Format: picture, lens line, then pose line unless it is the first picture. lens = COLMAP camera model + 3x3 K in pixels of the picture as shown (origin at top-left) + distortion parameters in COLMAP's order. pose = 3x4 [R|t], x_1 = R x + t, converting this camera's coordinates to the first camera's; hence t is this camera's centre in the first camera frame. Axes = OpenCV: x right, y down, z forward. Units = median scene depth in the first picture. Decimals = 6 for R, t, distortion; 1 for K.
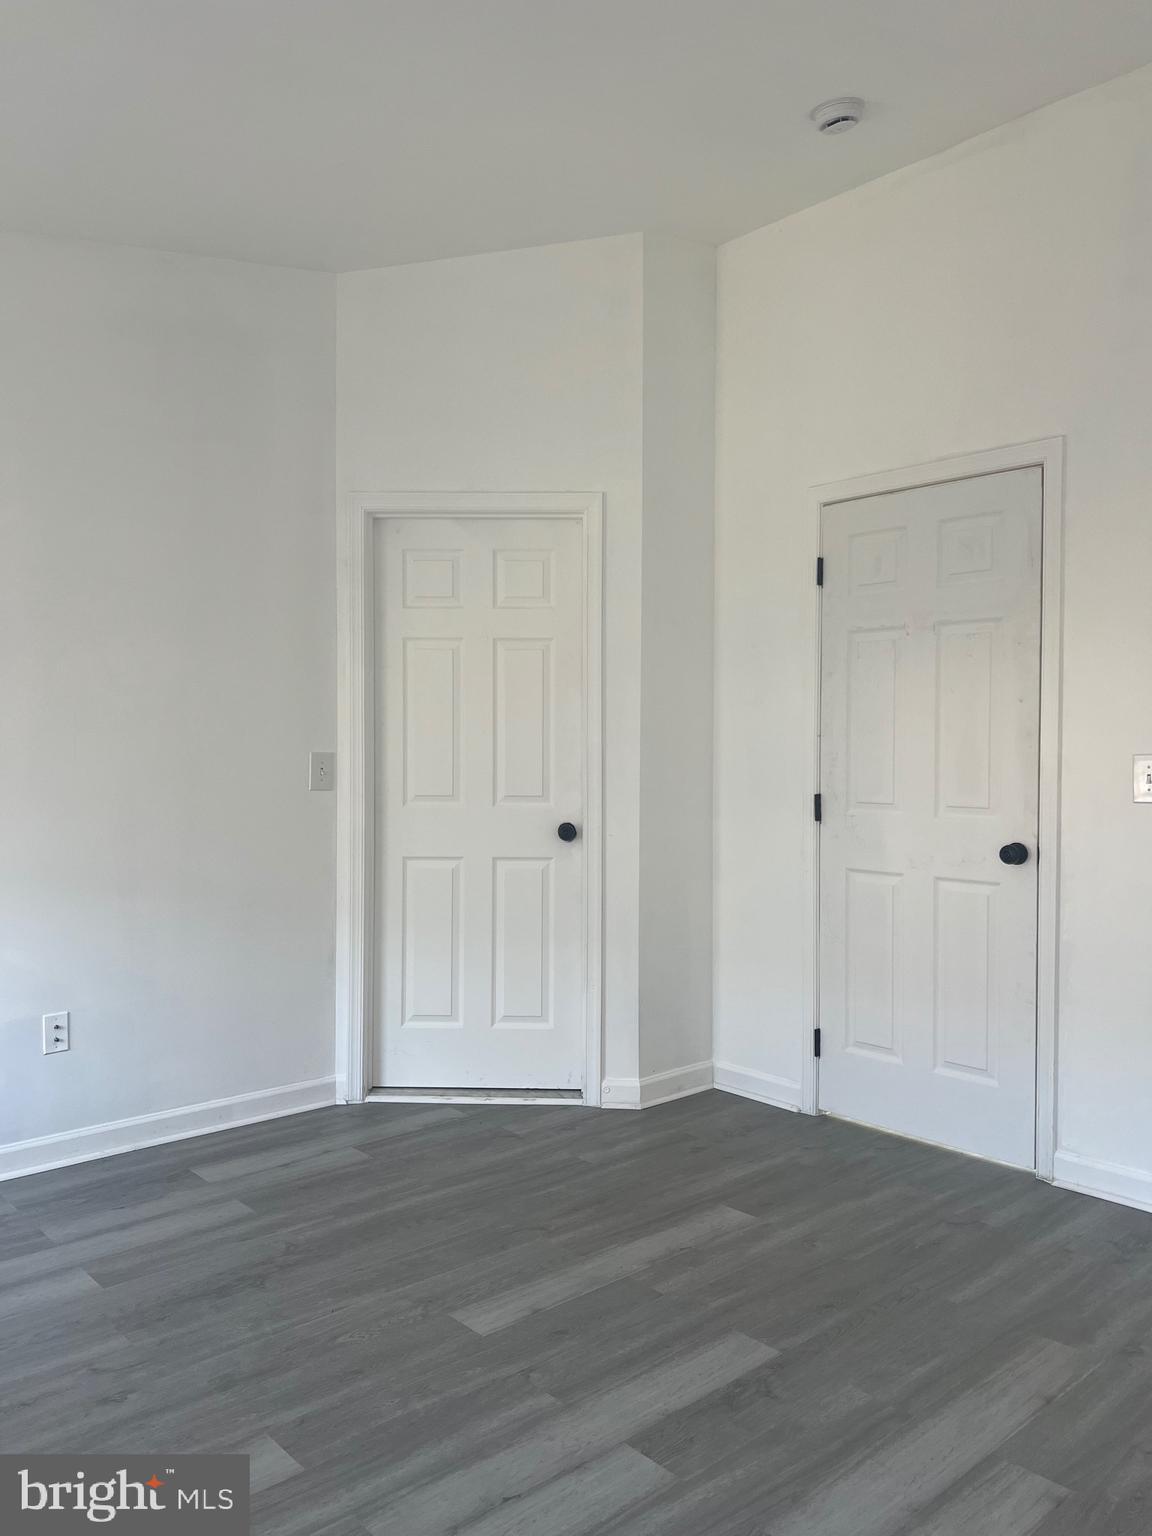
lens RADIAL K [[1155.9, 0, 580.8], [0, 1155.9, 761.5], [0, 0, 1]] dist [0.039040, -0.033705]
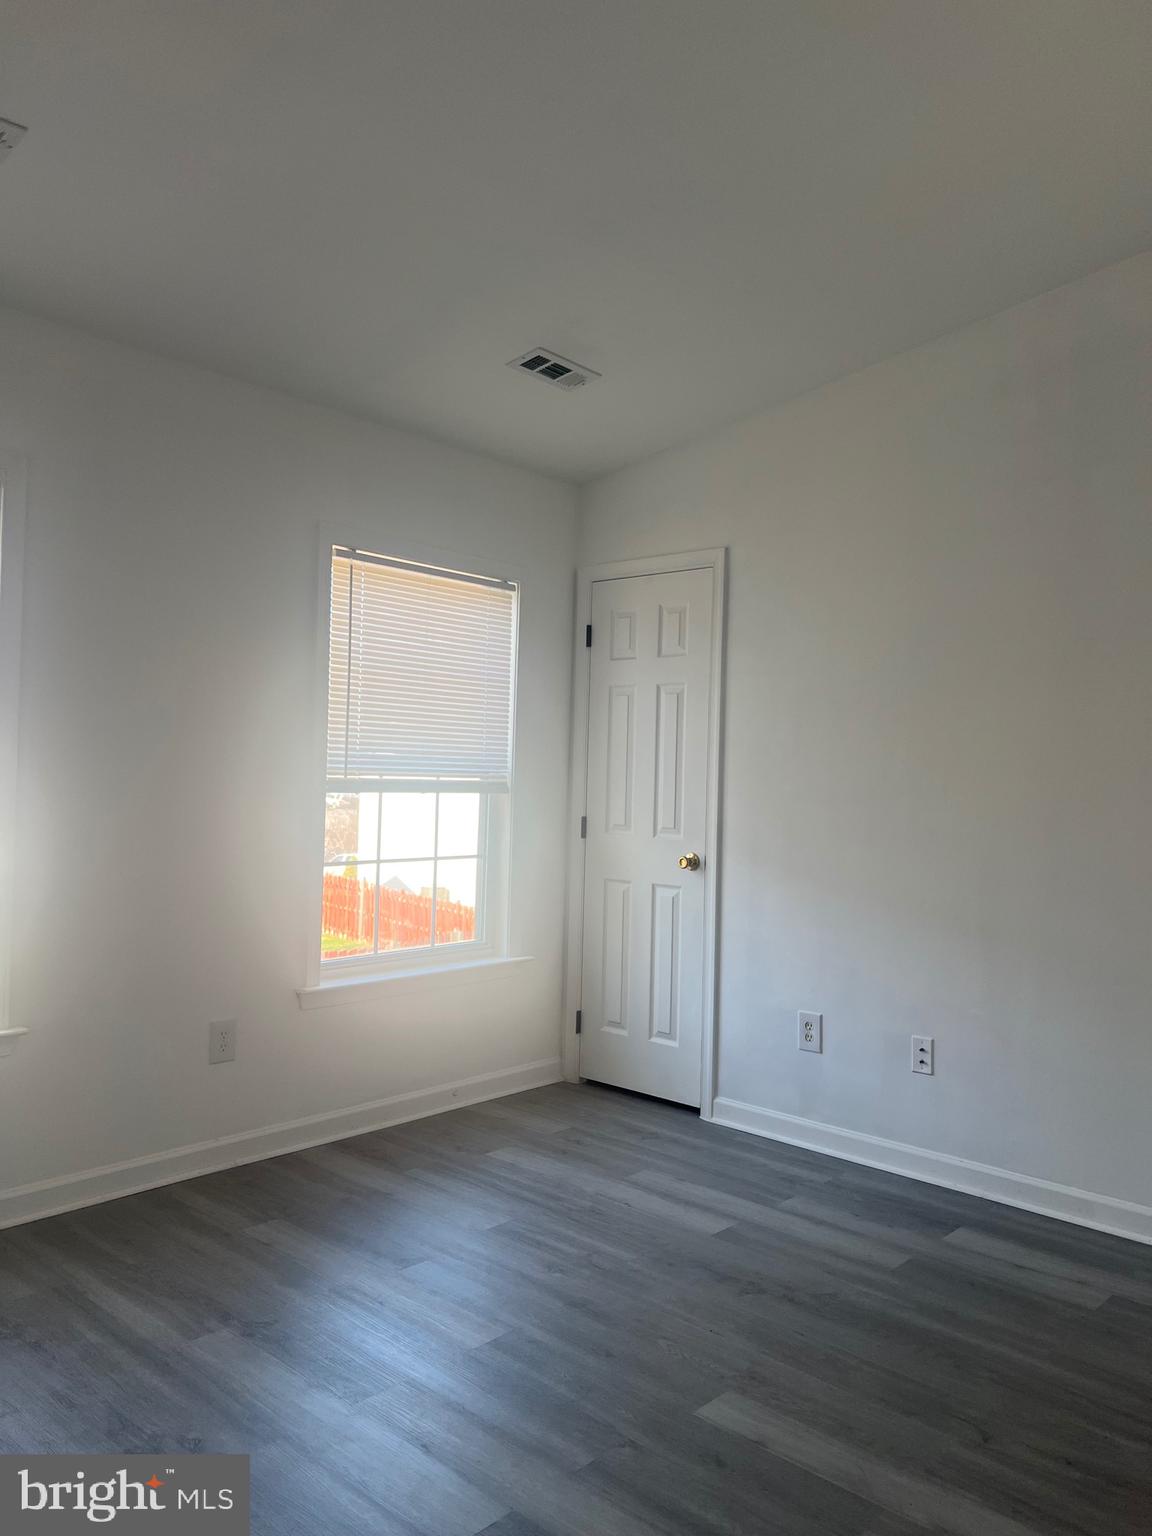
lens RADIAL K [[1155.9, 0, 582.3], [0, 1155.9, 775.2], [0, 0, 1]] dist [0.039040, -0.033705]
pose [[0.085071, -0.015466, -0.996255, 0.652833], [-0.037701, 0.999114, -0.018730, 0.006491], [0.995661, 0.039153, 0.084413, 0.634831]]
